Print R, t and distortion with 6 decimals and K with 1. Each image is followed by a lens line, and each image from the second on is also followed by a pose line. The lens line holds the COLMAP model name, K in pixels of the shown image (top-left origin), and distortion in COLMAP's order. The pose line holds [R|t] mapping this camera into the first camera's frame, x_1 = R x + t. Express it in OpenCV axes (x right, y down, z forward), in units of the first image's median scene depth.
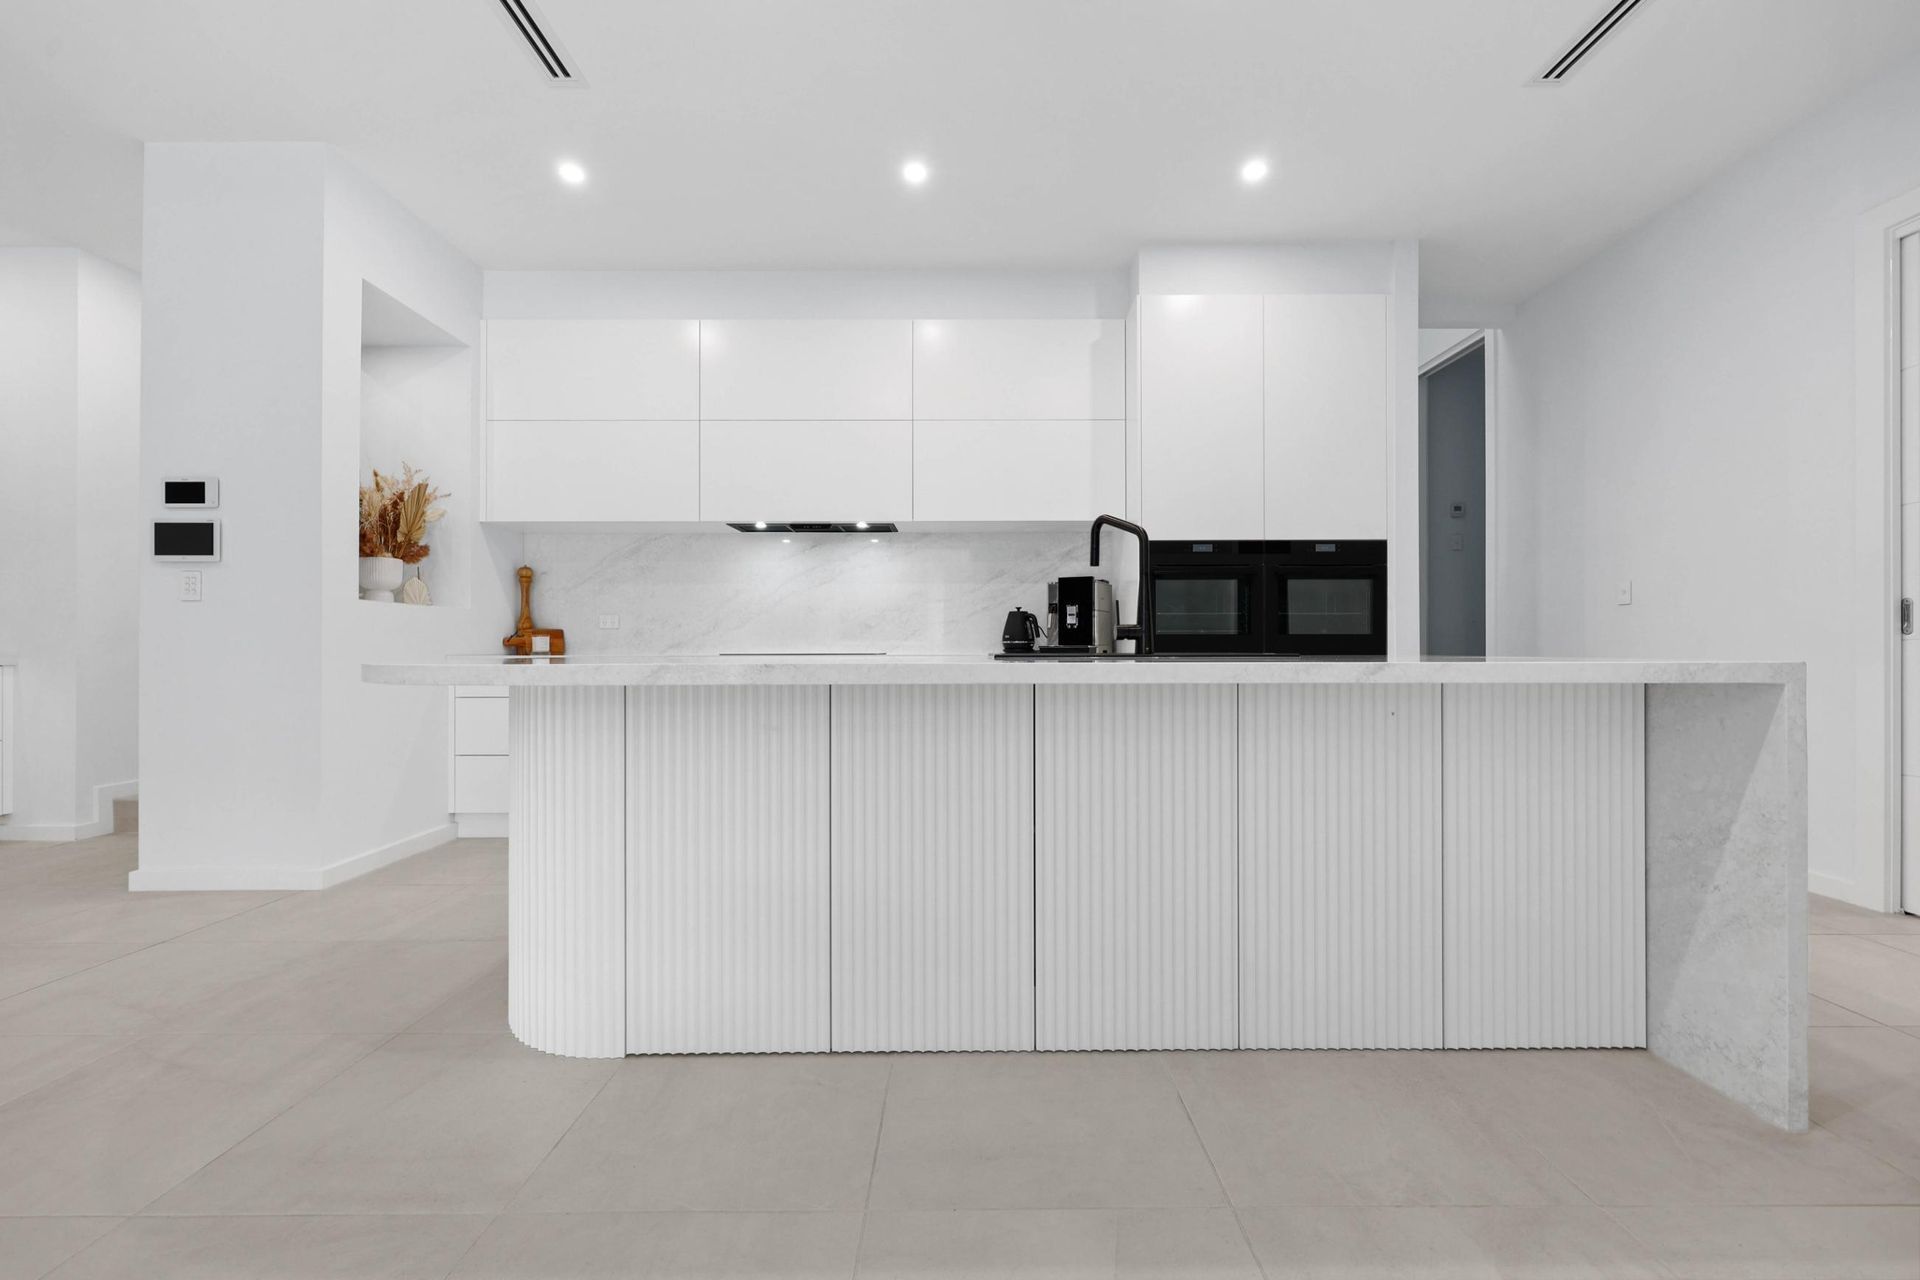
lens RADIAL K [[765.9, 0, 963.2], [0, 765.9, 646.9], [0, 0, 1]] dist [-0.003782, -0.000147]
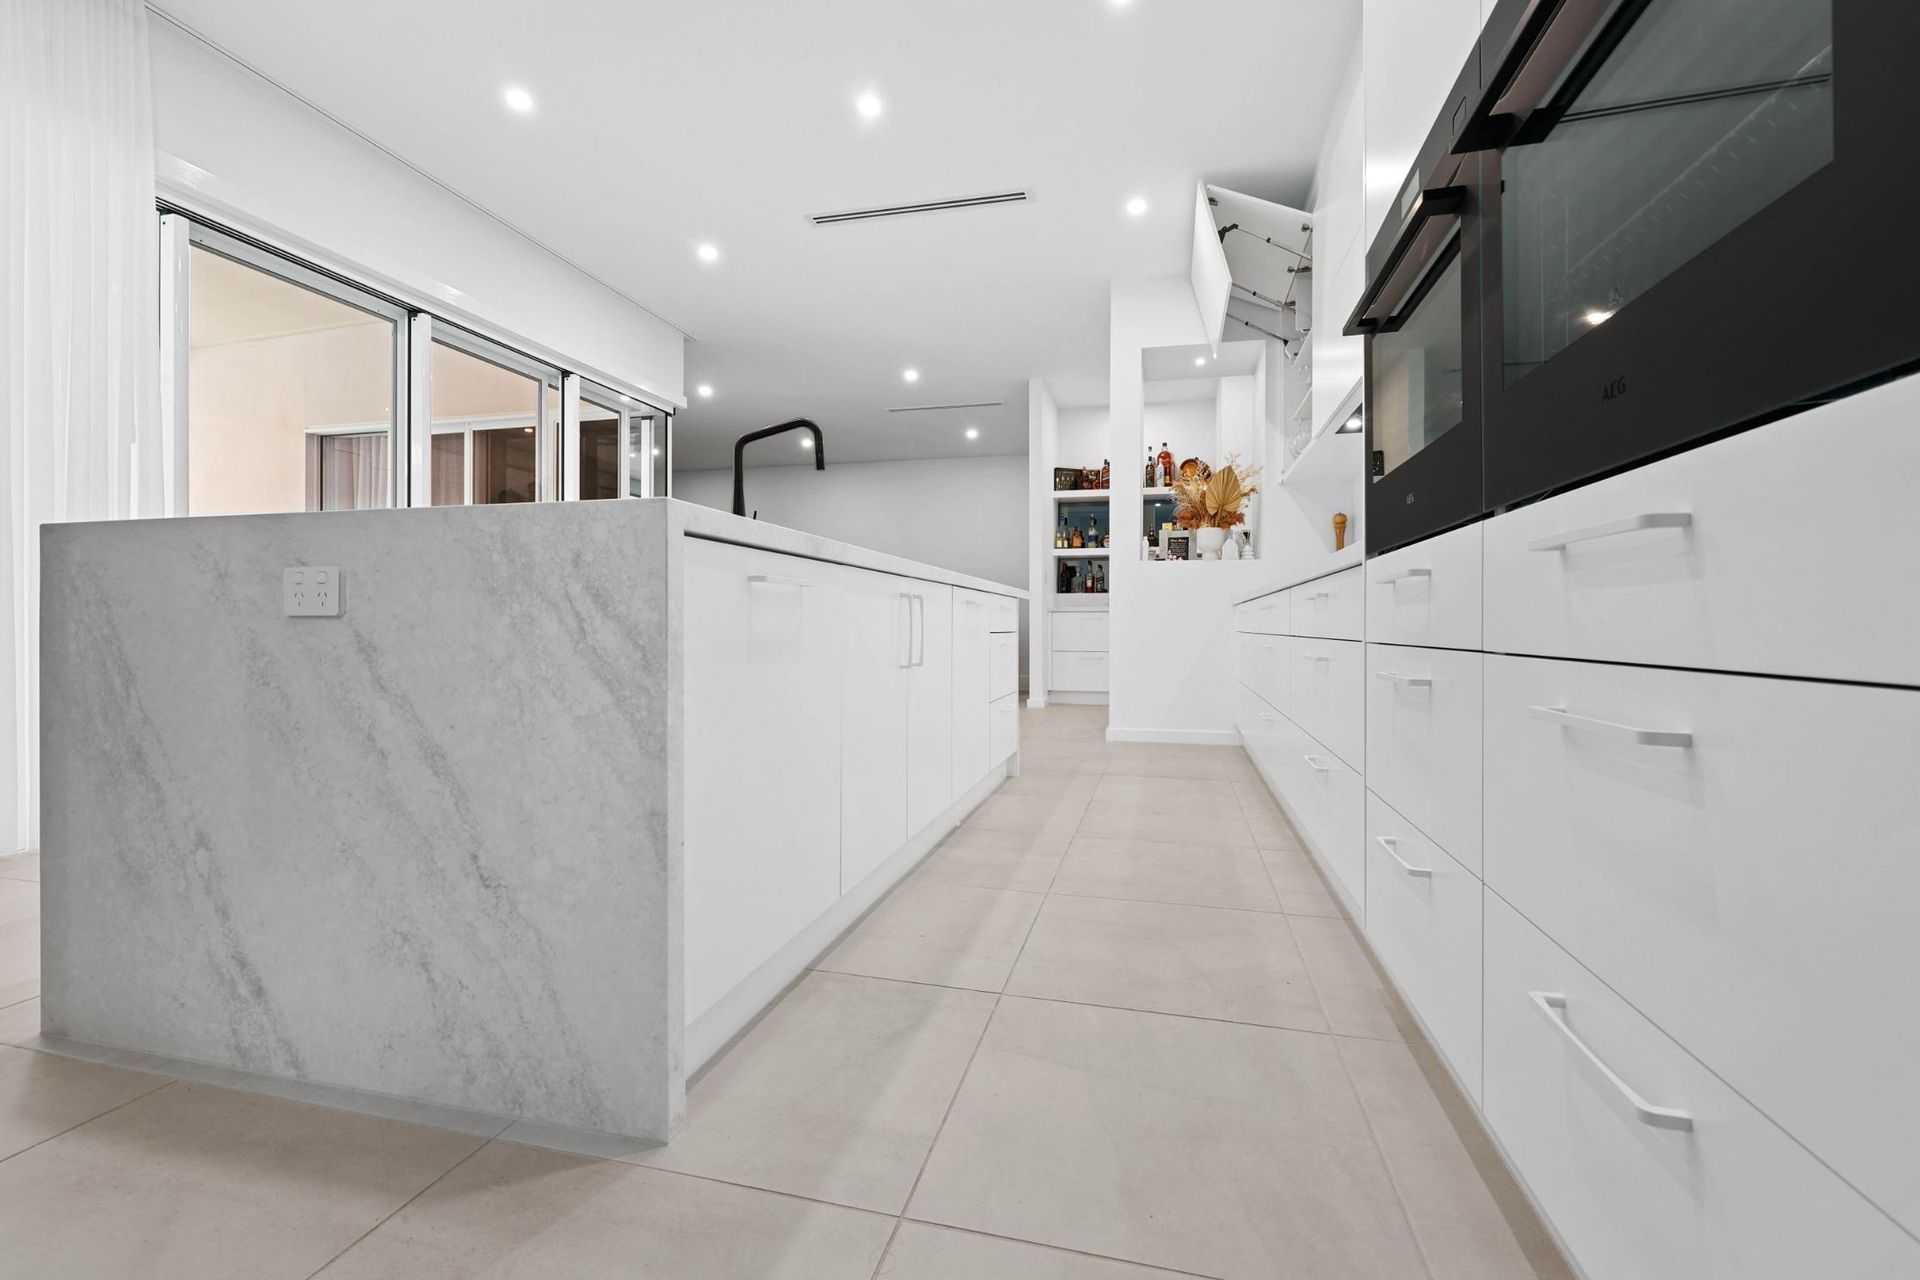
lens RADIAL K [[782.0, 0, 972.0], [0, 782.0, 626.1], [0, 0, 1]] dist [-0.001171, 0.000039]
pose [[-0.248115, 0.002304, -0.968728, 0.684138], [-0.001649, 0.999995, 0.002801, 0.054832], [0.968729, 0.002292, -0.248110, 0.901105]]
